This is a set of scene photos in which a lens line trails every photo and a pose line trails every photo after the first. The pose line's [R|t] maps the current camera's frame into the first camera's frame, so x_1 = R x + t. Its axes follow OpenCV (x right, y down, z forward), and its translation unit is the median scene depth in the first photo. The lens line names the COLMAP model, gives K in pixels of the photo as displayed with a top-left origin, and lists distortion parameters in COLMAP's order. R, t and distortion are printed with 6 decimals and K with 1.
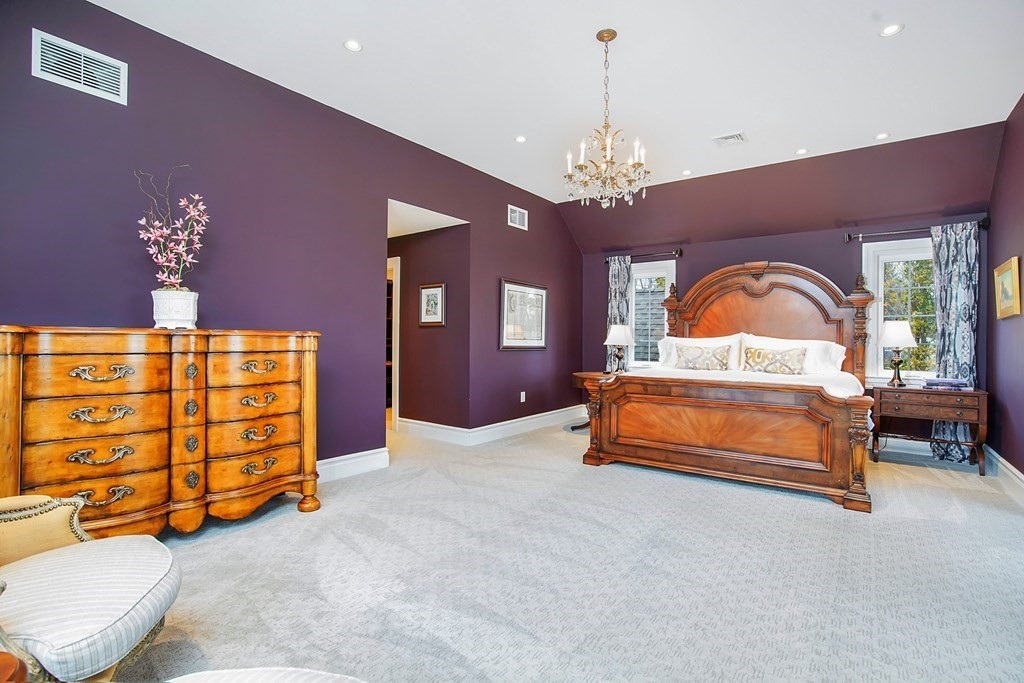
lens RADIAL K [[490.3, 0, 519.1], [0, 490.3, 343.8], [0, 0, 1]] dist [-0.028614, 0.000083]
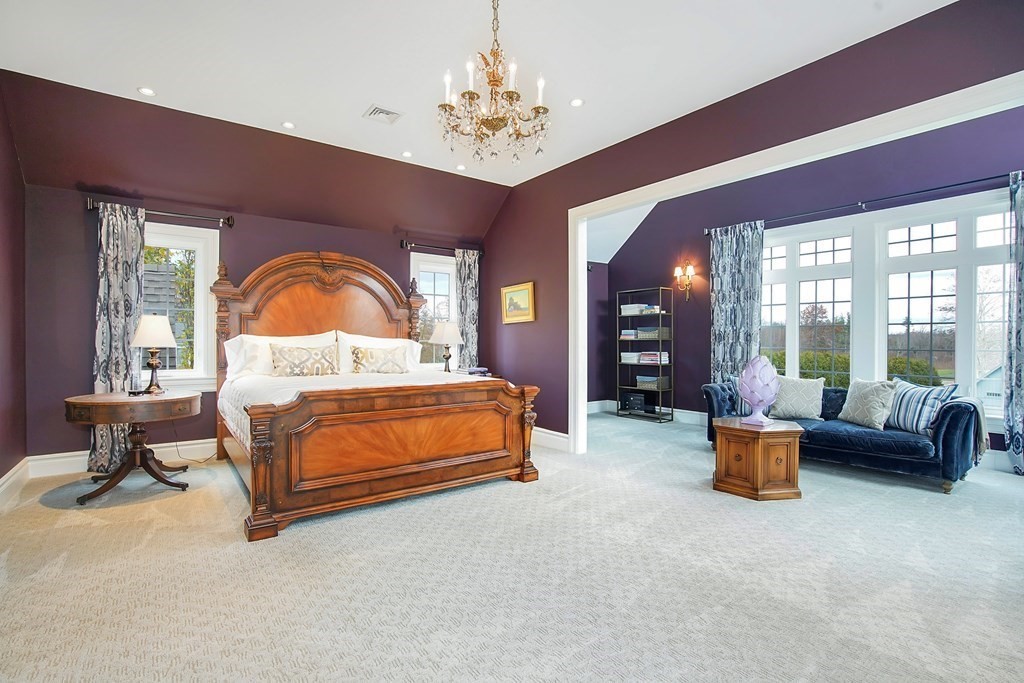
lens RADIAL K [[490.3, 0, 518.9], [0, 490.3, 338.3], [0, 0, 1]] dist [-0.028614, 0.000083]
pose [[0.285864, -0.002175, 0.958268, -0.339130], [0.006965, 0.999976, 0.000191, -0.007456], [-0.958245, 0.006620, 0.285872, 0.485964]]
